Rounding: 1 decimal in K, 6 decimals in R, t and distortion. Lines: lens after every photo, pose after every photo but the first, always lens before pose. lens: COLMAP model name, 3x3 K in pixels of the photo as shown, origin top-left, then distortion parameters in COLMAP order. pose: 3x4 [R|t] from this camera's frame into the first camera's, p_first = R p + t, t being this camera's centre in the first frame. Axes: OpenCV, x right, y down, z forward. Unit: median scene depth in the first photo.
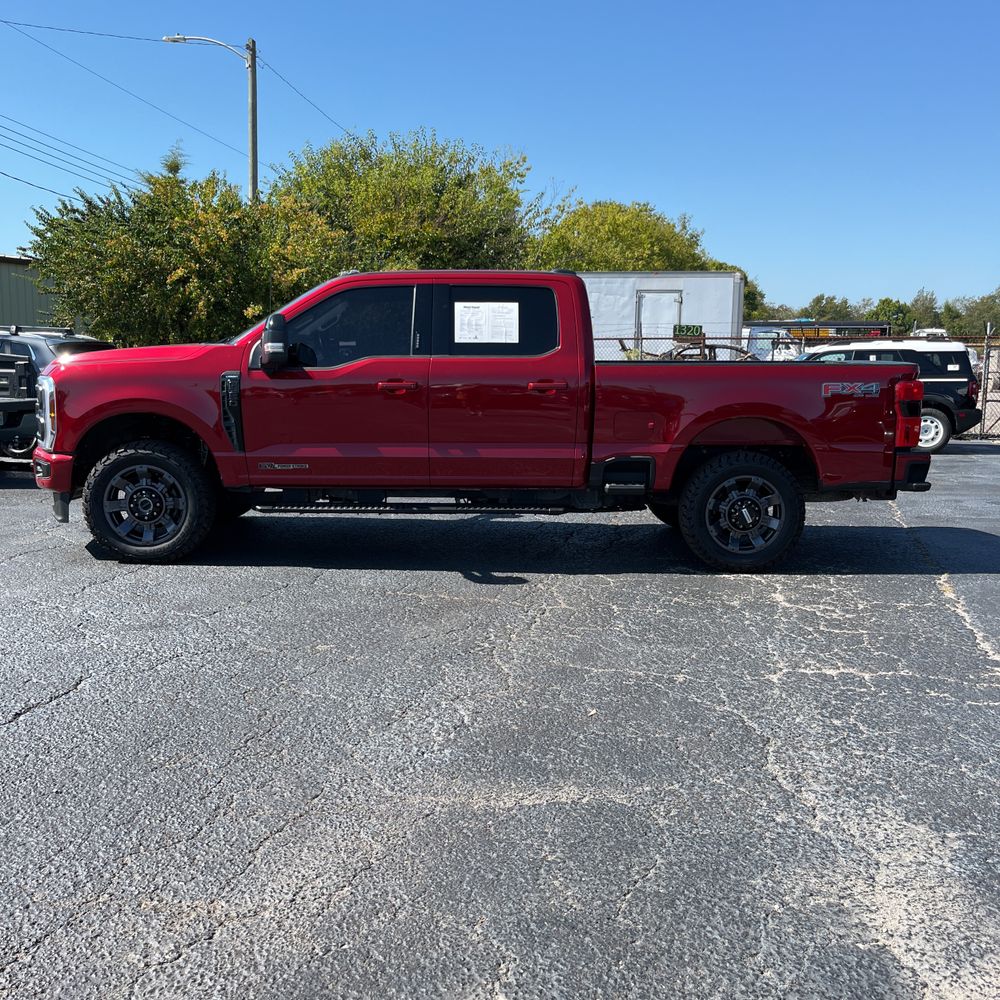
lens RADIAL K [[1027.6, 0, 509.0], [0, 1027.6, 494.4], [0, 0, 1]] dist [0.020831, 0.000000]
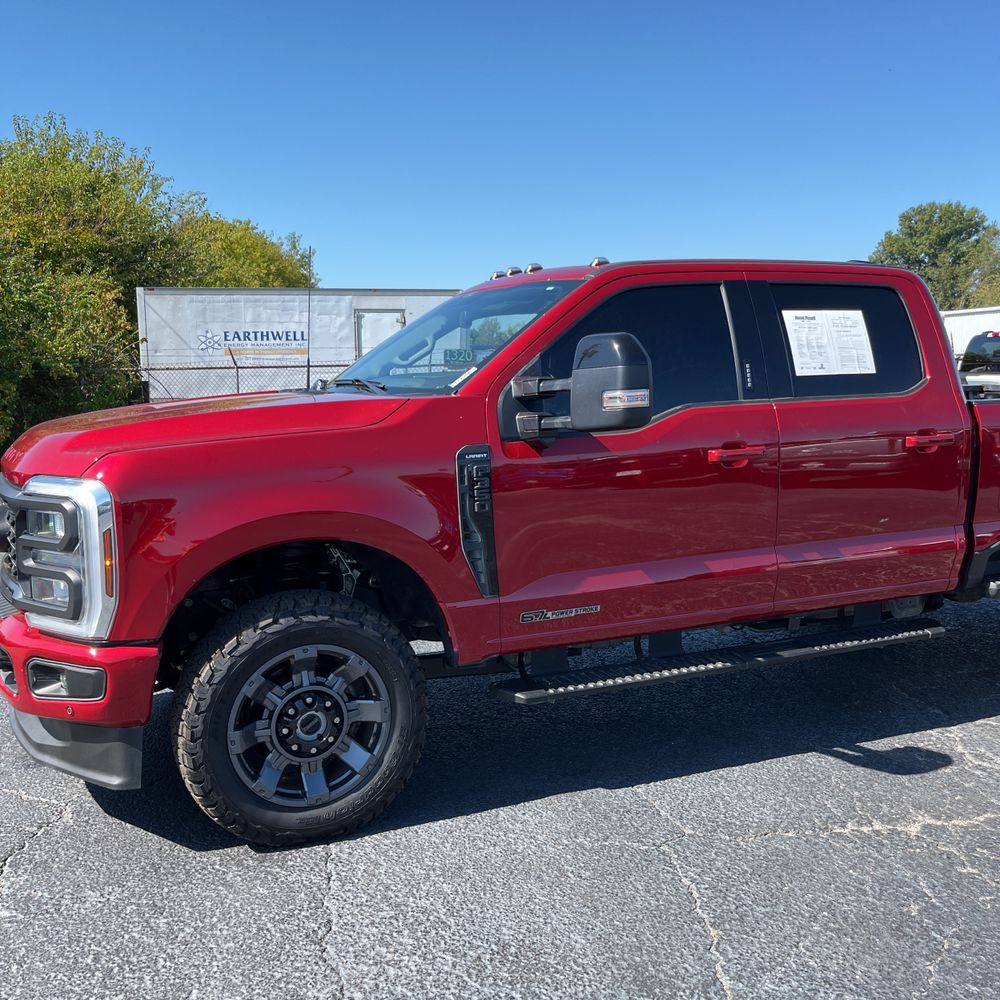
lens RADIAL K [[1027.6, 0, 501.4], [0, 1027.6, 504.8], [0, 0, 1]] dist [0.020831, 0.000000]
pose [[0.919848, -0.076400, 0.384763, -0.435642], [0.080973, 0.996707, 0.004327, -0.086155], [-0.383827, 0.027175, 0.923005, 0.492811]]
